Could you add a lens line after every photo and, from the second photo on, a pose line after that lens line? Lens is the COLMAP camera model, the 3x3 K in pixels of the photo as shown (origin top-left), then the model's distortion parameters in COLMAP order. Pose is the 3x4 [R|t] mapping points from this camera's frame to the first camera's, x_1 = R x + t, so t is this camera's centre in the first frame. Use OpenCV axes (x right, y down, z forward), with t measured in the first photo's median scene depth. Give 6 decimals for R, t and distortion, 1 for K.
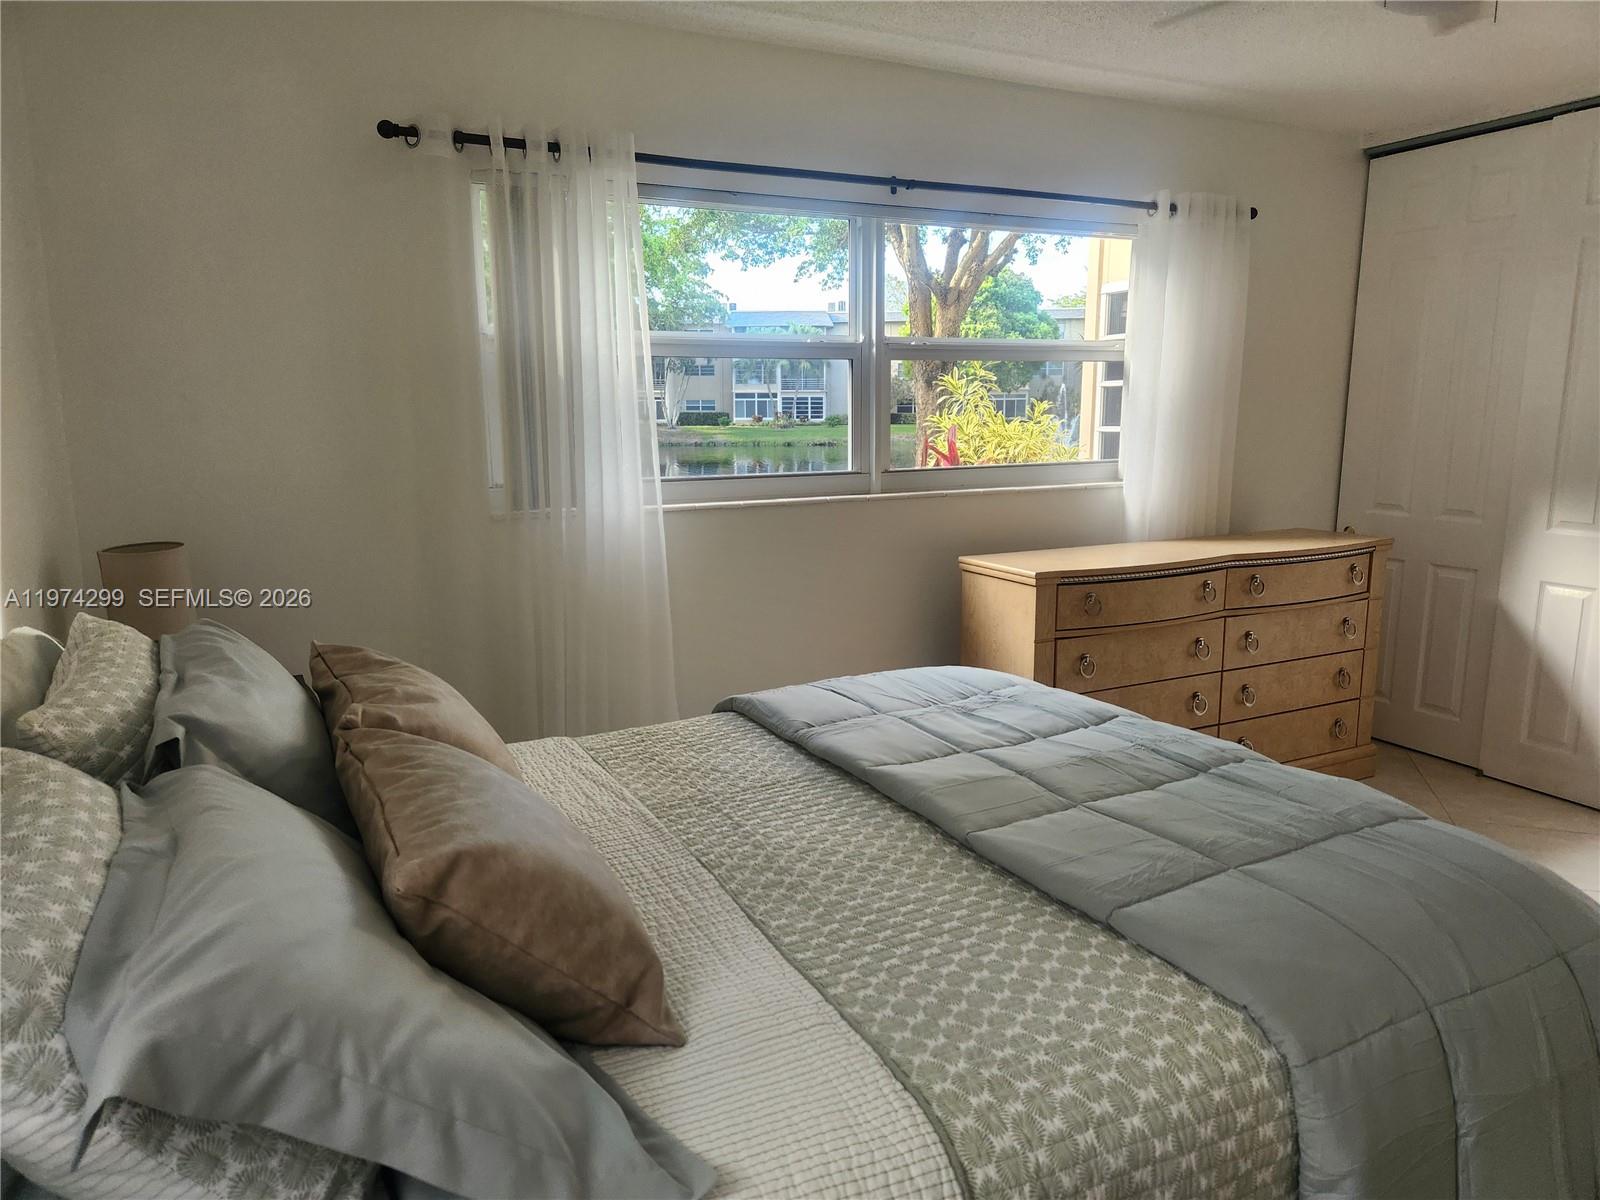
lens RADIAL K [[1075.5, 0, 791.8], [0, 1075.5, 599.8], [0, 0, 1]] dist [0.087590, -0.059927]
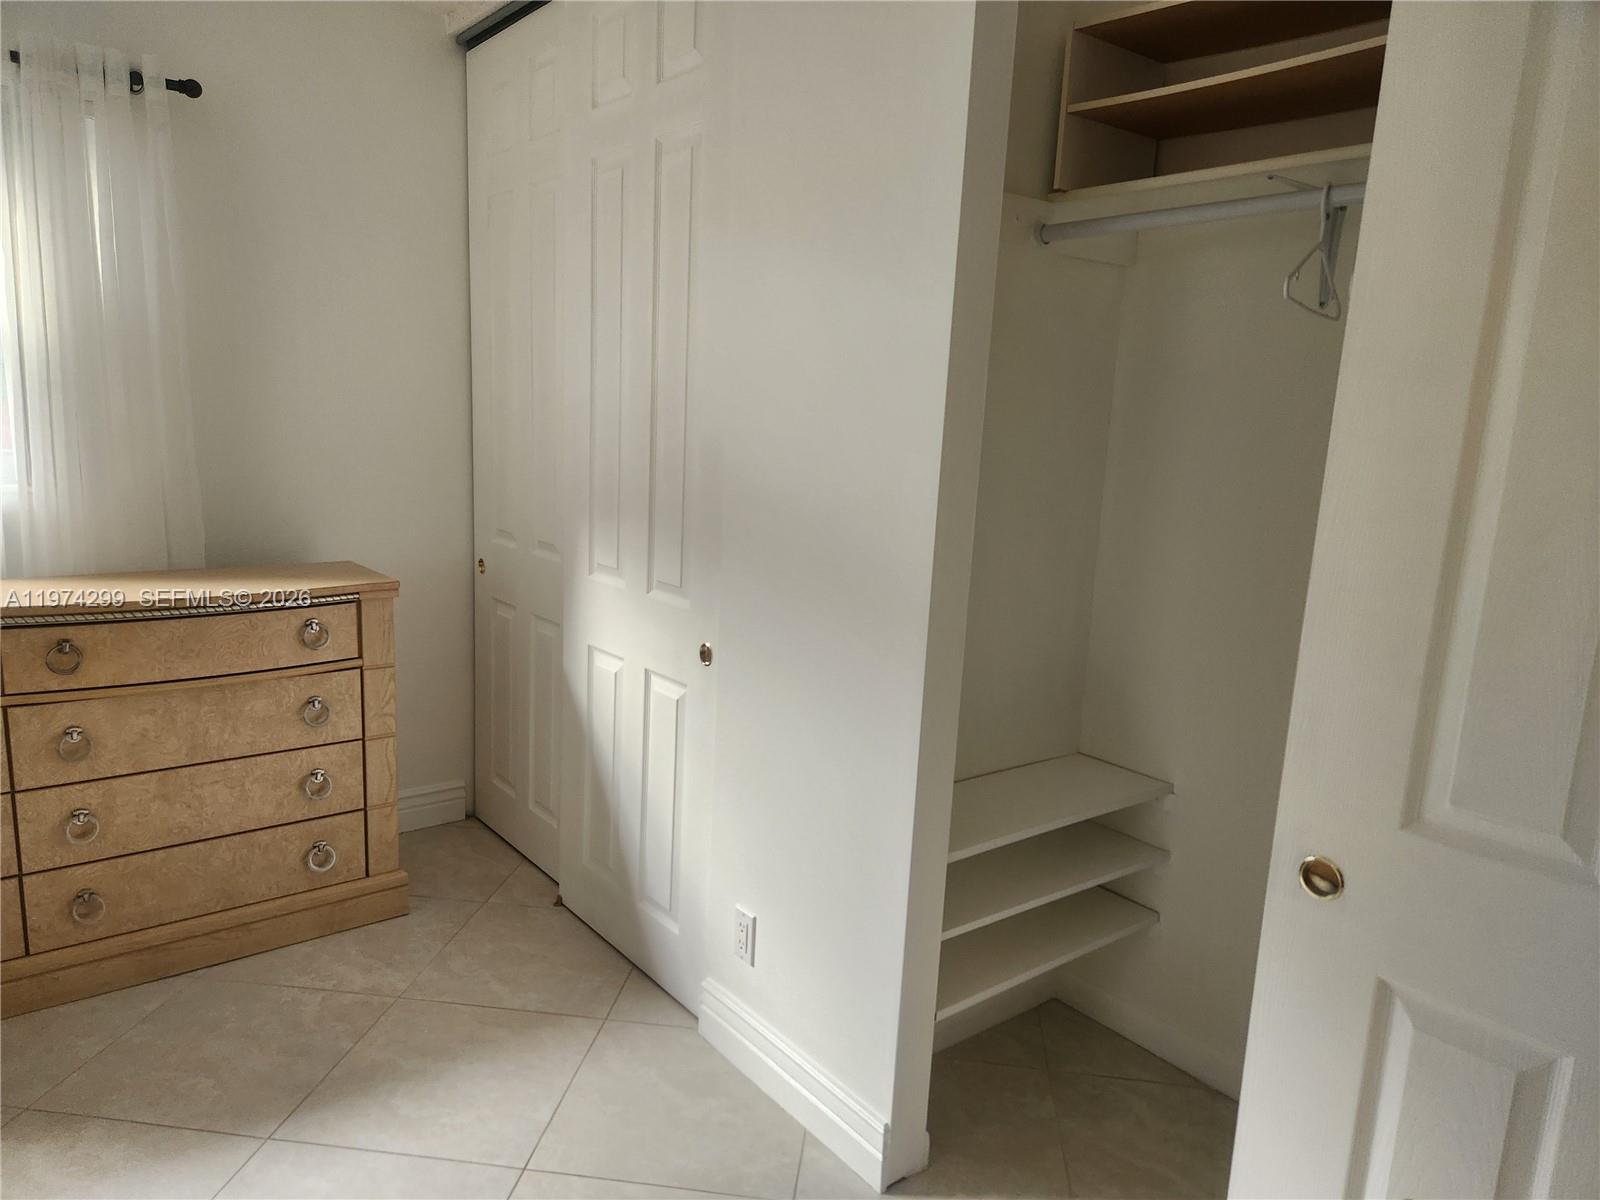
lens RADIAL K [[1042.3, 0, 800.5], [0, 1042.3, 593.6], [0, 0, 1]] dist [0.073439, -0.059299]
pose [[0.985193, 0.015232, 0.170772, 0.675698], [-0.015616, 0.999878, 0.000907, -0.051793], [-0.170737, -0.003560, 0.985310, 0.294970]]
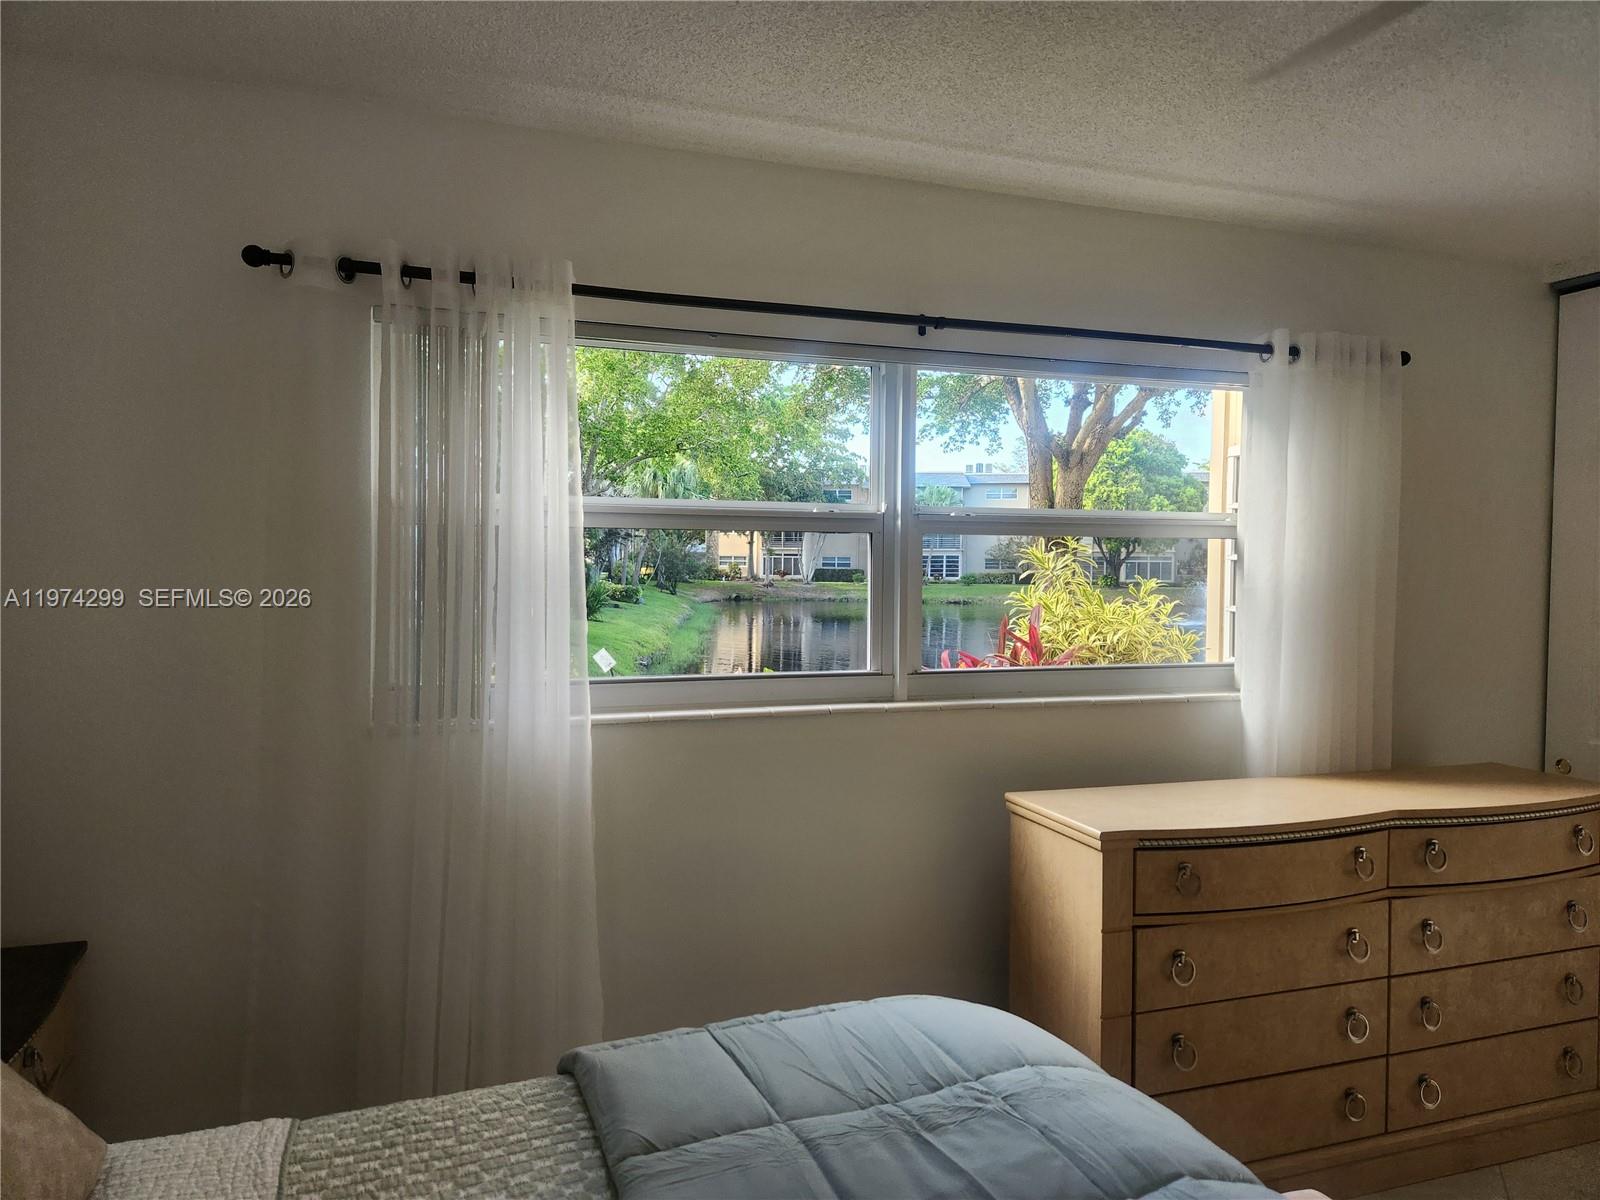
lens RADIAL K [[1042.3, 0, 800.5], [0, 1042.3, 593.6], [0, 0, 1]] dist [0.073439, -0.059299]
pose [[0.990413, 0.020262, -0.136641, 0.099950], [-0.039780, 0.989115, -0.141668, -0.061344], [0.132283, 0.145745, 0.980438, 0.223320]]
